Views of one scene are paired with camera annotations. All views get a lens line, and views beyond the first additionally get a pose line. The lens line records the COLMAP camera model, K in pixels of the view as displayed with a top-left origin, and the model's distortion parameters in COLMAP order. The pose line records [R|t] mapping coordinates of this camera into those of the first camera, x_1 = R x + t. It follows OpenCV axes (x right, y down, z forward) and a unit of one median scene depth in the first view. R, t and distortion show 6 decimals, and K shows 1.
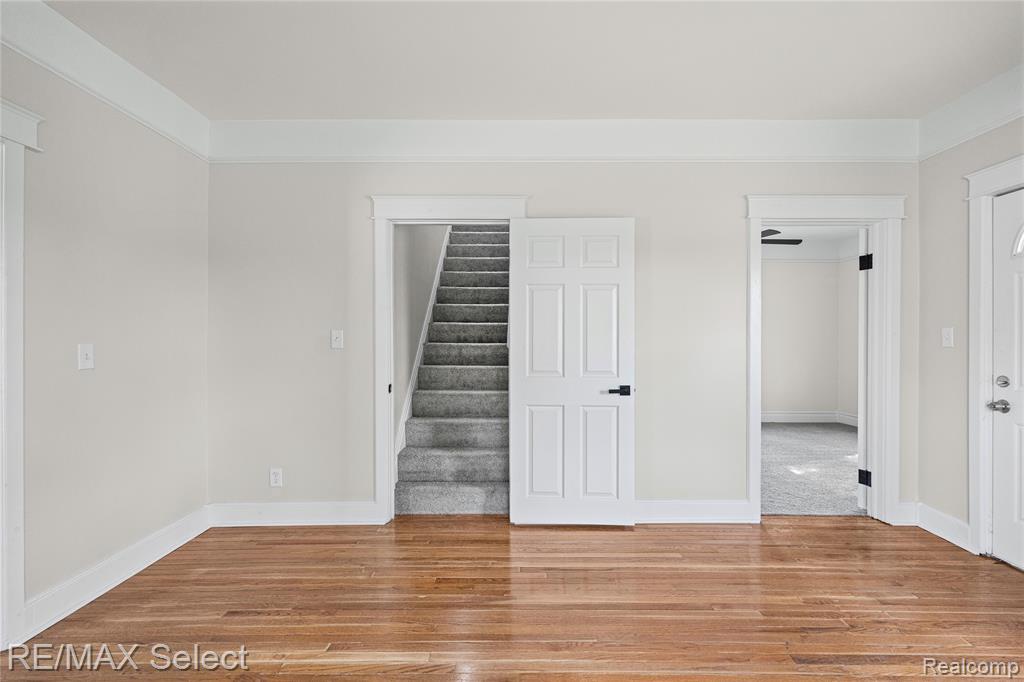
lens RADIAL K [[476.9, 0, 512.9], [0, 476.9, 337.2], [0, 0, 1]] dist [-0.003026, -0.000416]
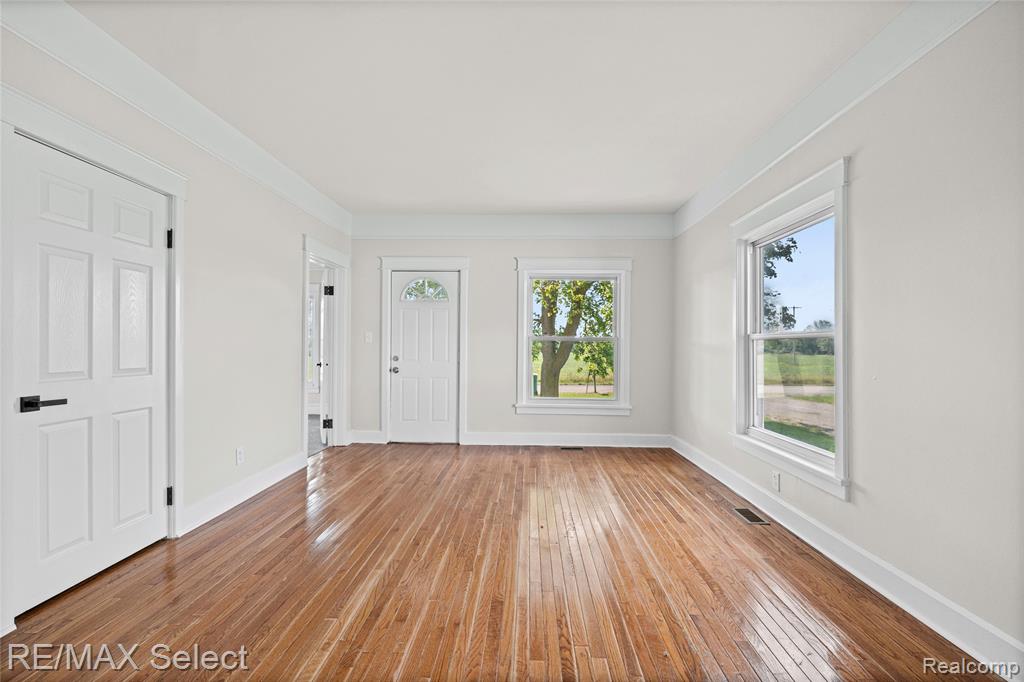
lens RADIAL K [[456.9, 0, 514.3], [0, 456.9, 339.1], [0, 0, 1]] dist [0.001365, 0.000473]
pose [[0.034081, 0.007946, 0.999387, -0.966357], [-0.004532, 0.999959, -0.007796, 0.020254], [-0.999409, -0.004264, 0.034115, 0.382702]]
